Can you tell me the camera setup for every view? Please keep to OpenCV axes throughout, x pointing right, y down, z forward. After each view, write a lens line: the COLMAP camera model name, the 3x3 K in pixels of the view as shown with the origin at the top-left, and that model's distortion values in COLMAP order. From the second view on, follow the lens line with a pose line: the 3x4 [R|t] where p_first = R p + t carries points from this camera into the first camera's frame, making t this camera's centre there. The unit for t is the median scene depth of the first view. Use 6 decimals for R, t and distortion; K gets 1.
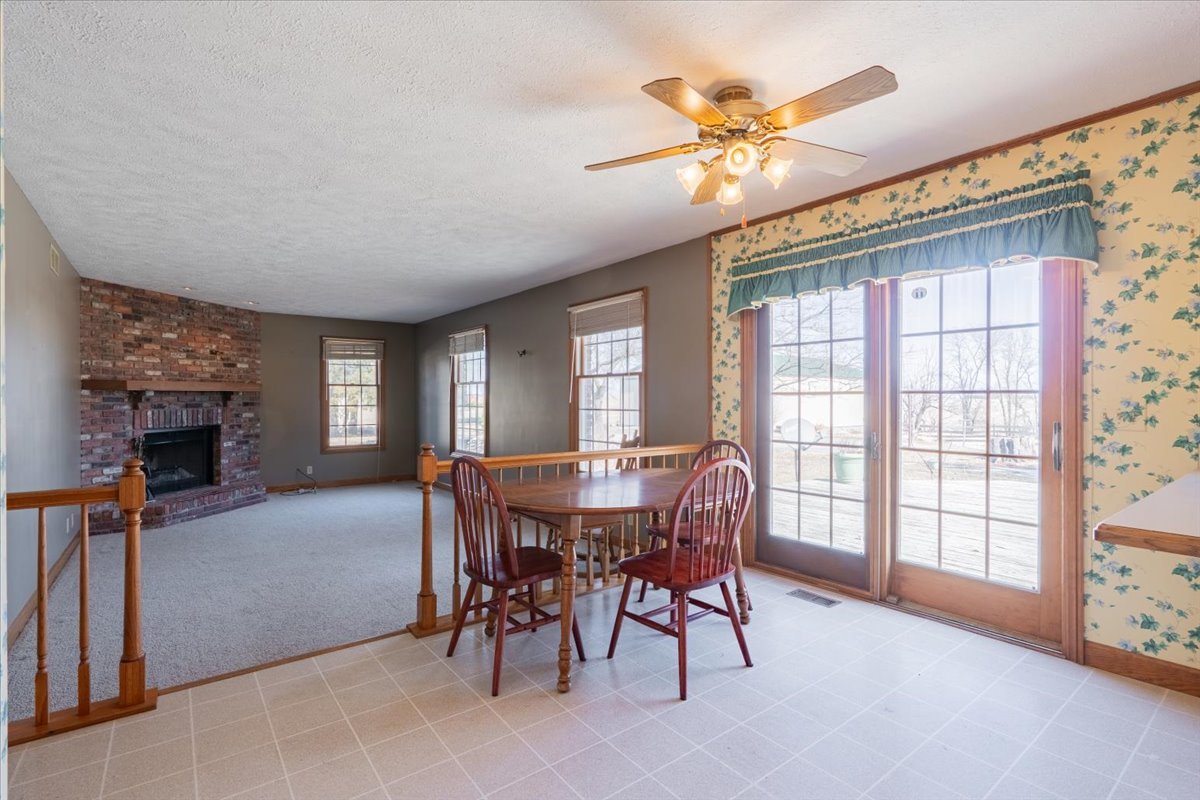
lens RADIAL K [[558.1, 0, 604.8], [0, 558.1, 398.1], [0, 0, 1]] dist [-0.004145, -0.000508]
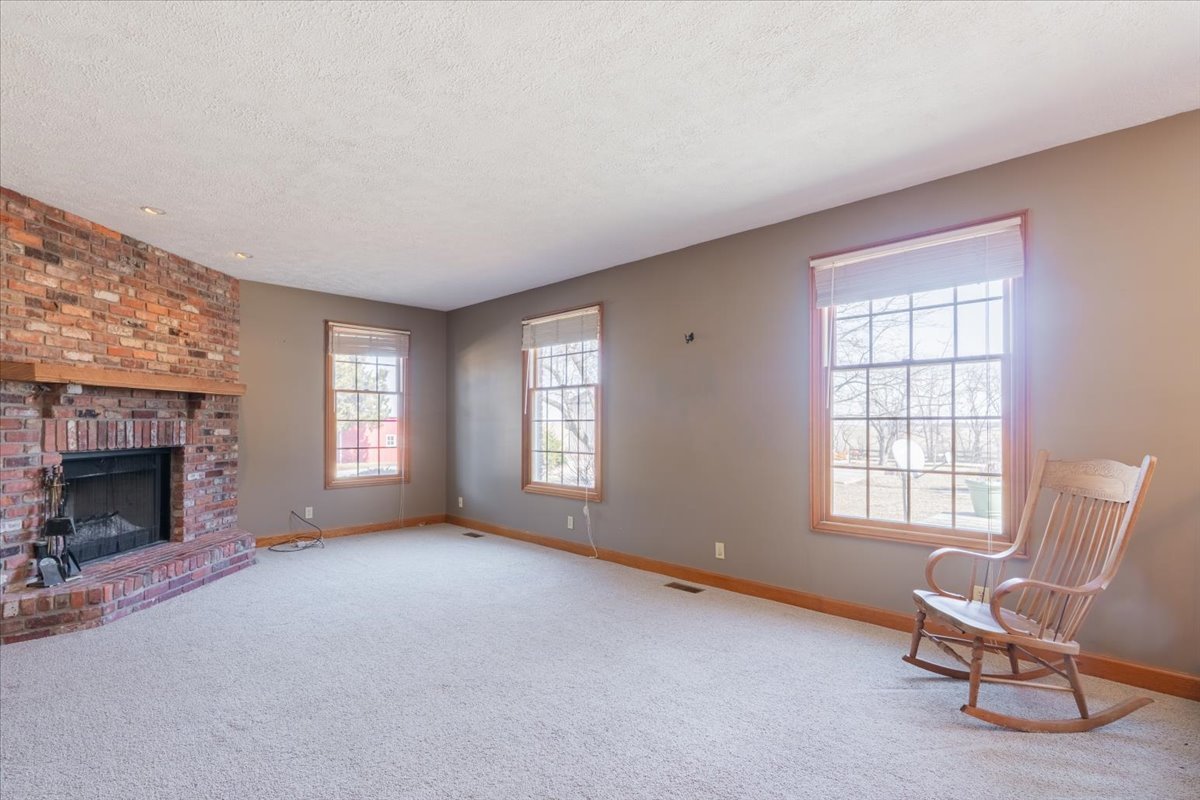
lens RADIAL K [[558.1, 0, 597.1], [0, 558.1, 422.1], [0, 0, 1]] dist [-0.004145, -0.000508]
pose [[0.992448, 0.005797, 0.122530, -0.306699], [-0.005268, 0.999975, -0.004638, 0.021545], [-0.122554, 0.003957, 0.992454, 0.317461]]
